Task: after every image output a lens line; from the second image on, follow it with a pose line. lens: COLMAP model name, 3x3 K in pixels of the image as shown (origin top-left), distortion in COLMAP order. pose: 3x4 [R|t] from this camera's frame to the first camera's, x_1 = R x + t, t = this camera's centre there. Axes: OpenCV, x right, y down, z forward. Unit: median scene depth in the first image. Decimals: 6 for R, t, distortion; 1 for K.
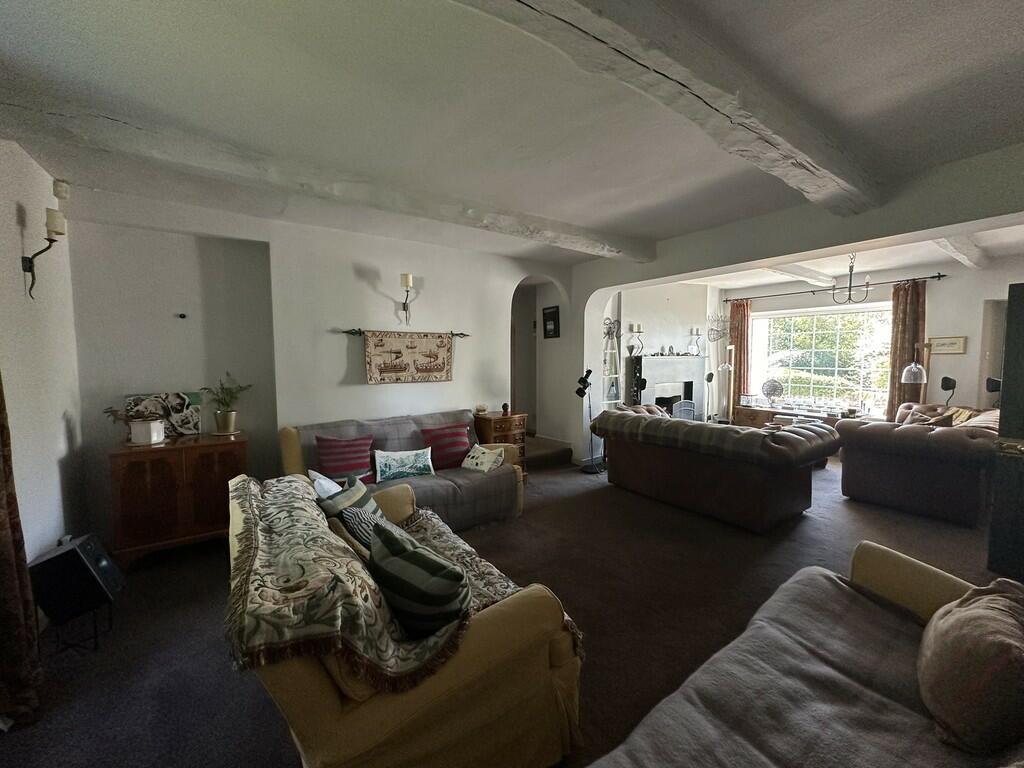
lens RADIAL K [[408.3, 0, 512.2], [0, 408.3, 384.1], [0, 0, 1]] dist [-0.002351, 0.000499]
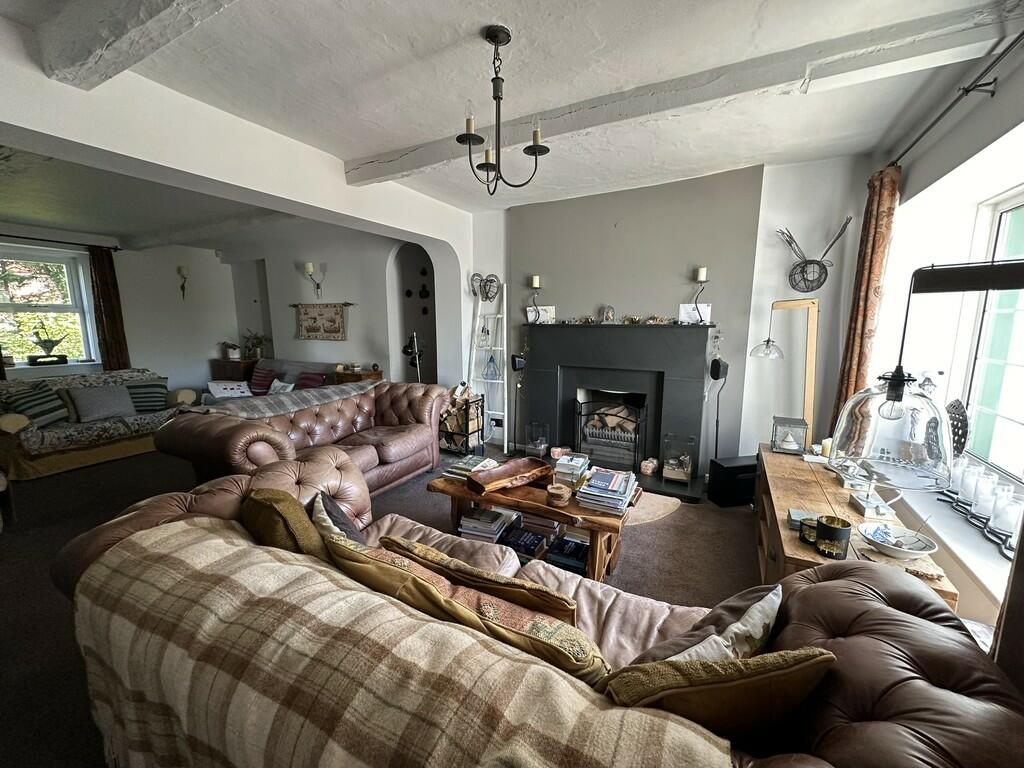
lens RADIAL K [[408.3, 0, 512.6], [0, 408.3, 384.5], [0, 0, 1]] dist [-0.002351, 0.000499]
pose [[0.460346, 0.143455, -0.876072, 1.361954], [-0.063557, 0.989651, 0.128656, -0.076898], [0.885462, -0.003545, 0.464699, 0.953713]]
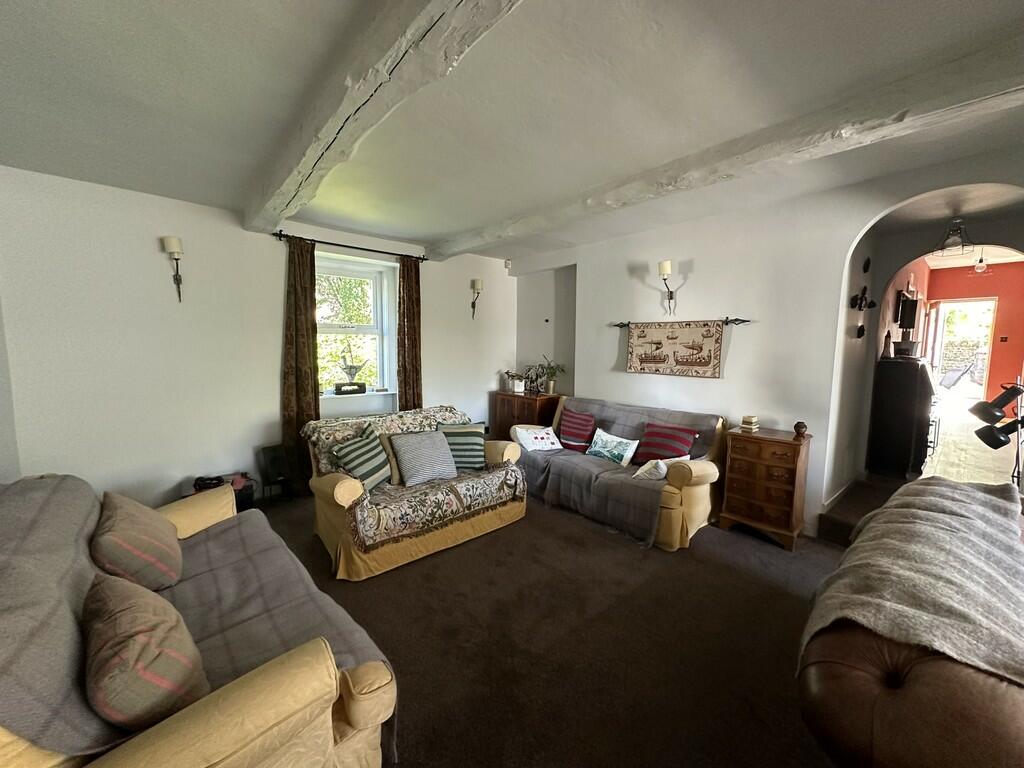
lens RADIAL K [[408.3, 0, 511.3], [0, 408.3, 384.3], [0, 0, 1]] dist [-0.002351, 0.000499]
pose [[0.111998, 0.104946, -0.988151, 0.672045], [-0.077781, 0.992283, 0.096569, -0.047029], [0.990660, 0.066044, 0.119296, 0.539150]]
